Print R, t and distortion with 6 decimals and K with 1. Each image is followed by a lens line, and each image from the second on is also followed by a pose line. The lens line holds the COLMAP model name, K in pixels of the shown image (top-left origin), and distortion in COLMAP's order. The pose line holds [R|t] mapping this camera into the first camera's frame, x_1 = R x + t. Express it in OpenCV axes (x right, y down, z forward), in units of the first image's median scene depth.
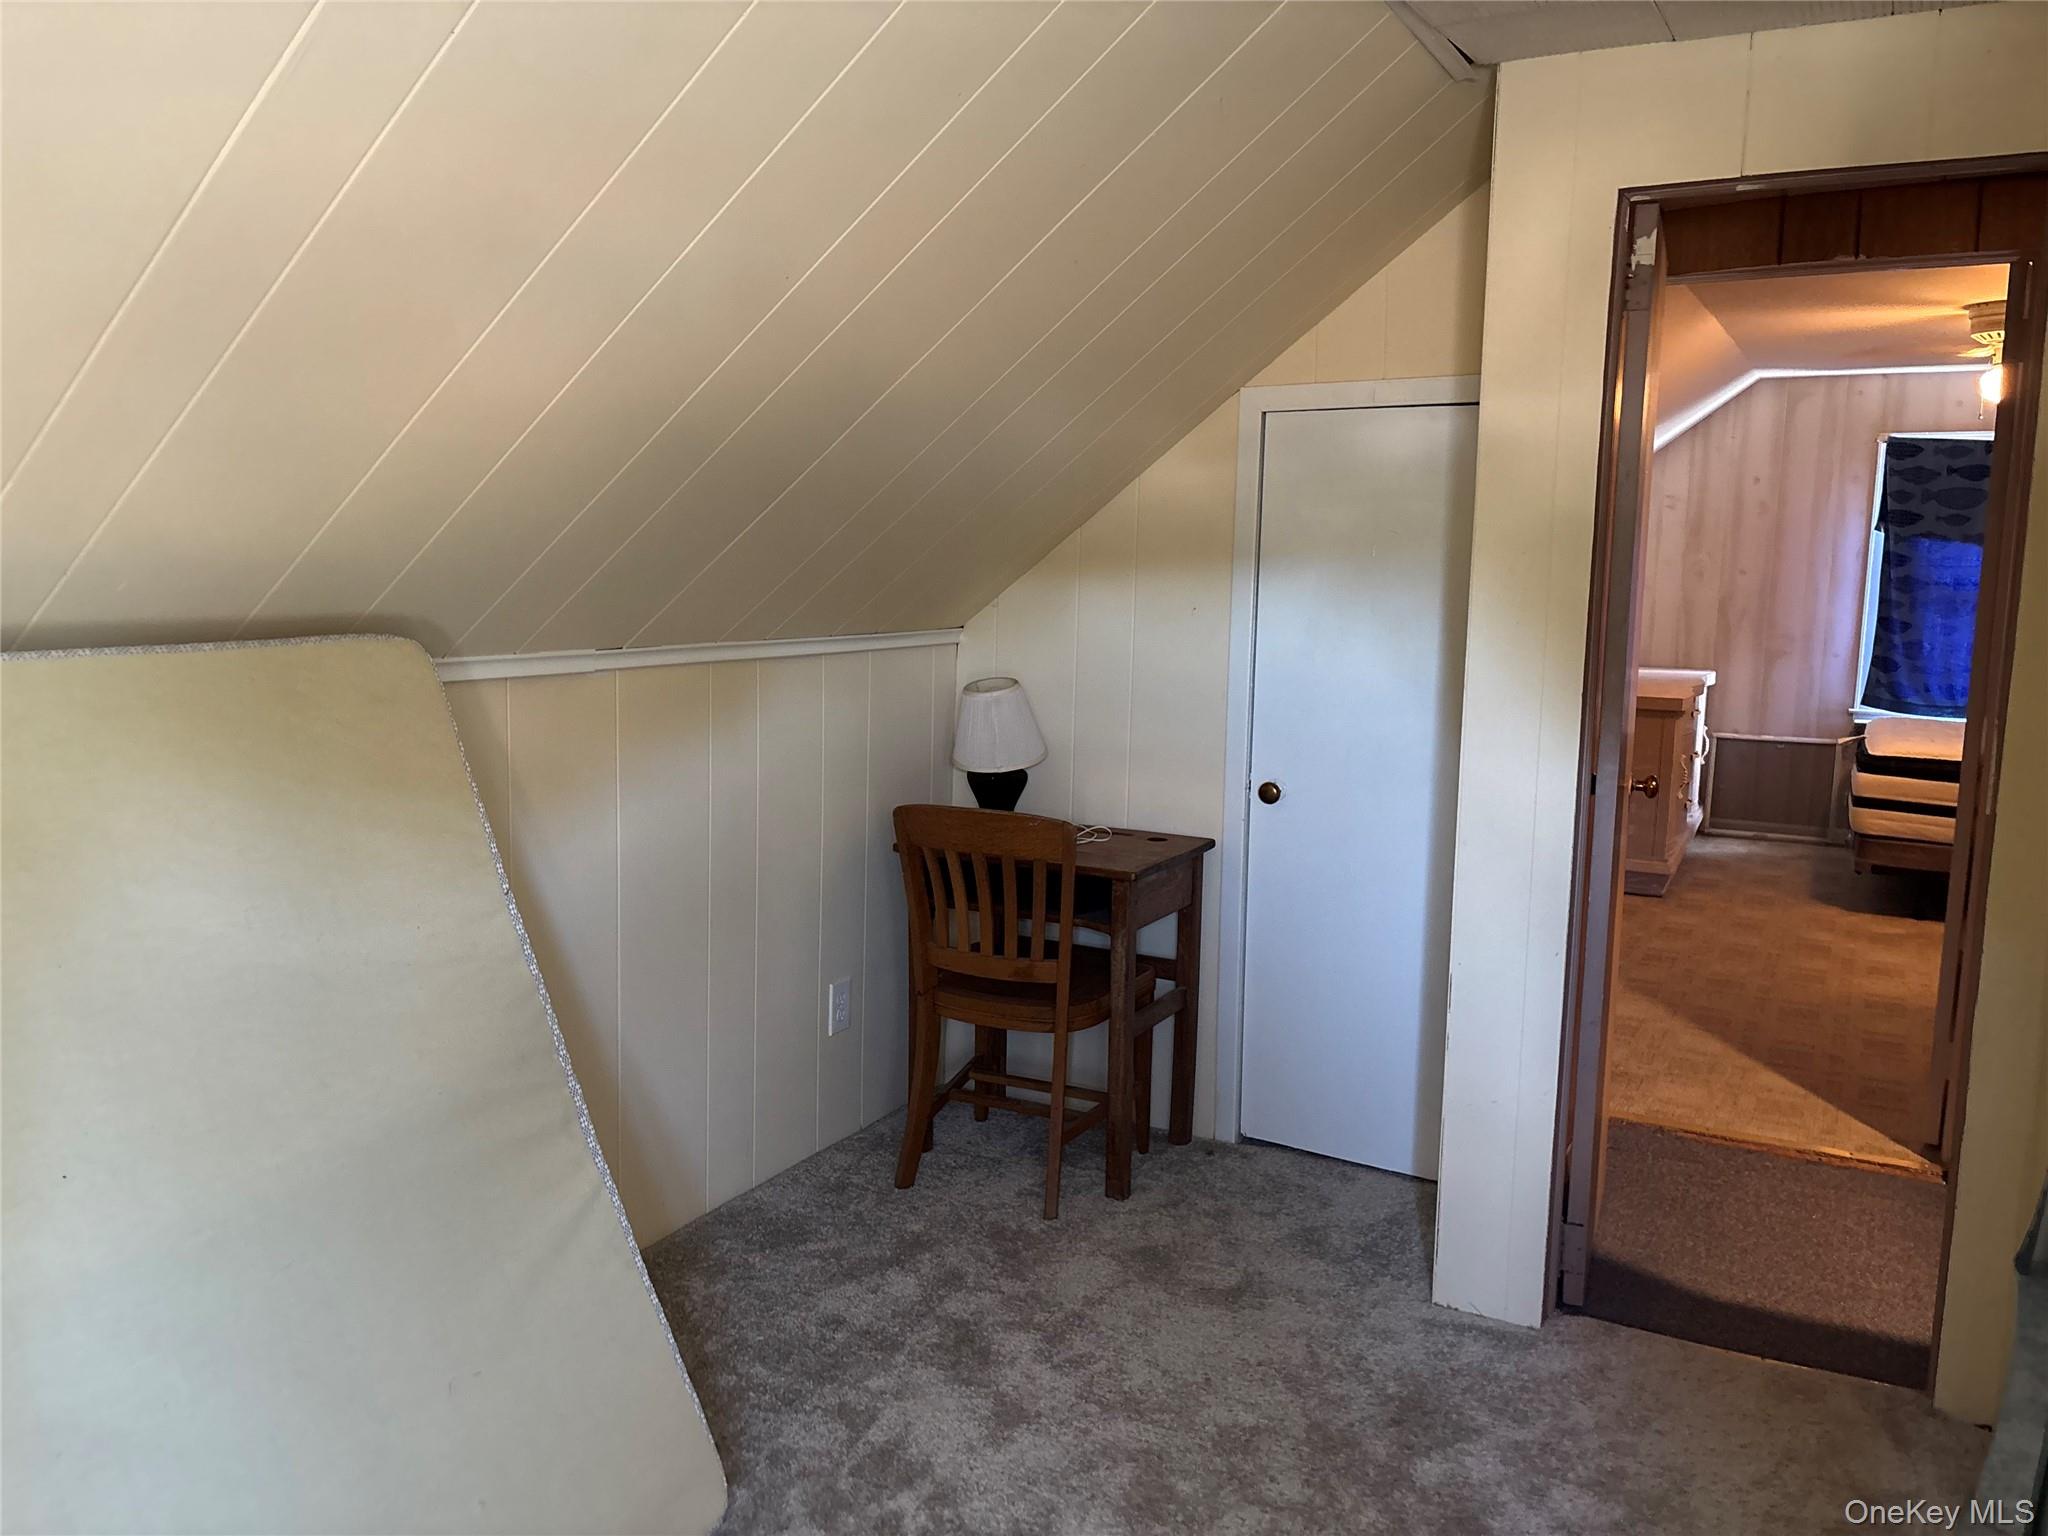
lens RADIAL K [[1547.5, 0, 1022.5], [0, 1547.5, 784.9], [0, 0, 1]] dist [0.048113, -0.055538]
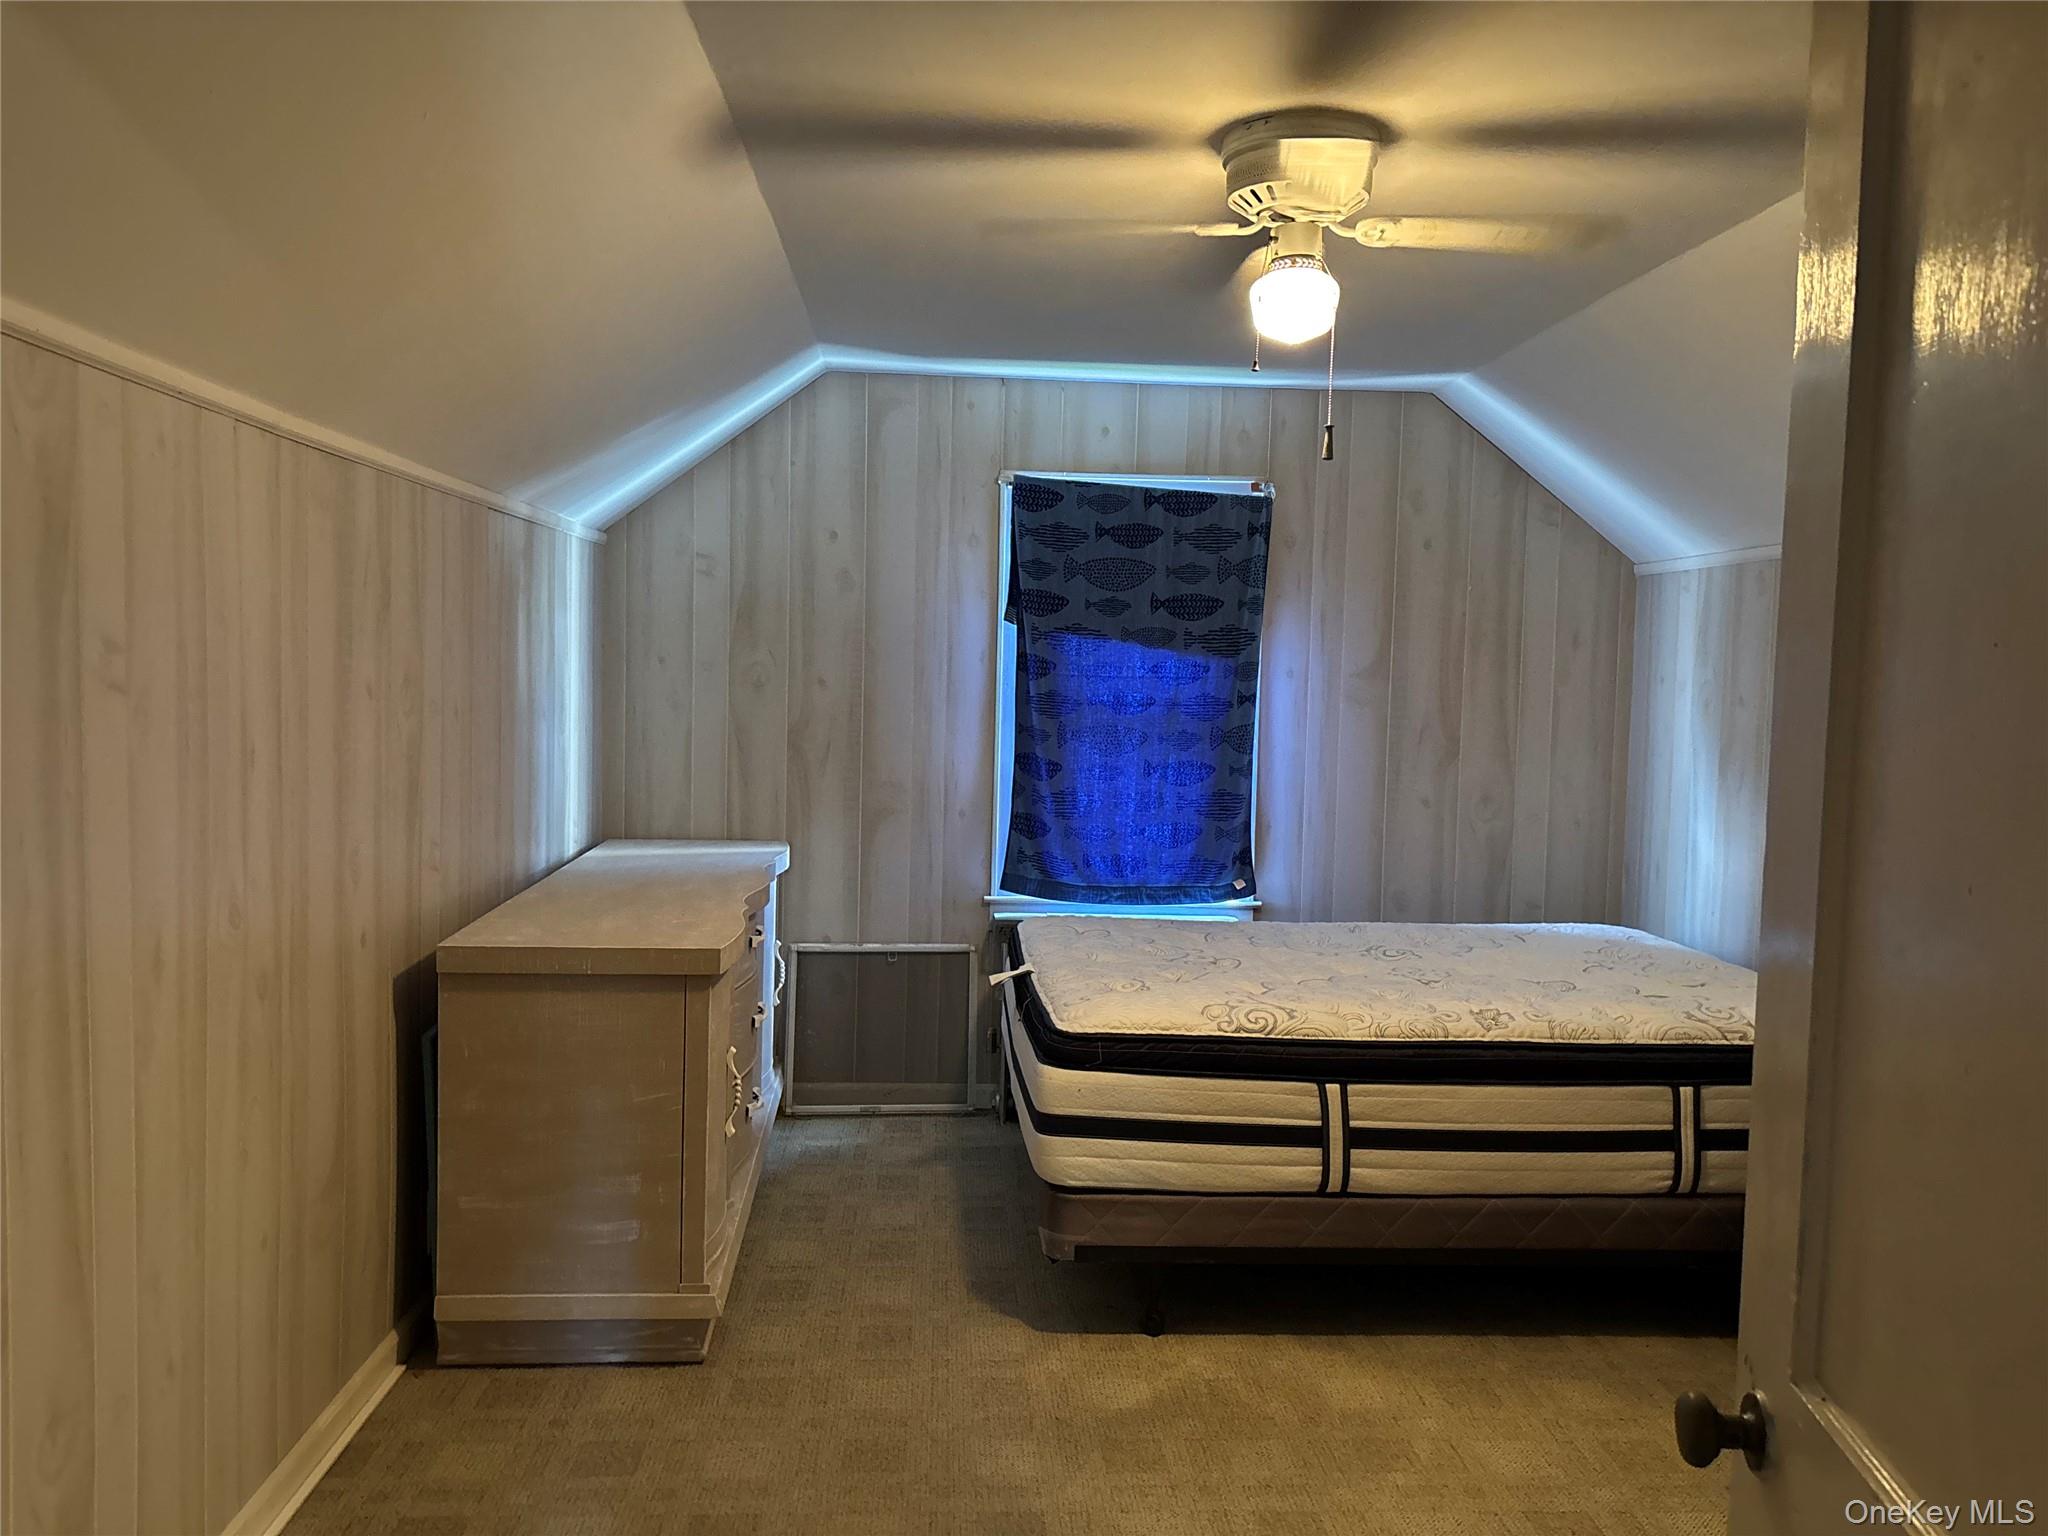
lens RADIAL K [[1547.5, 0, 1031.0], [0, 1547.5, 778.1], [0, 0, 1]] dist [0.048113, -0.055538]
pose [[0.846395, -0.025427, 0.531949, 0.213737], [0.062635, 0.996680, -0.052019, -0.064128], [-0.528860, 0.077347, 0.845177, 0.459668]]
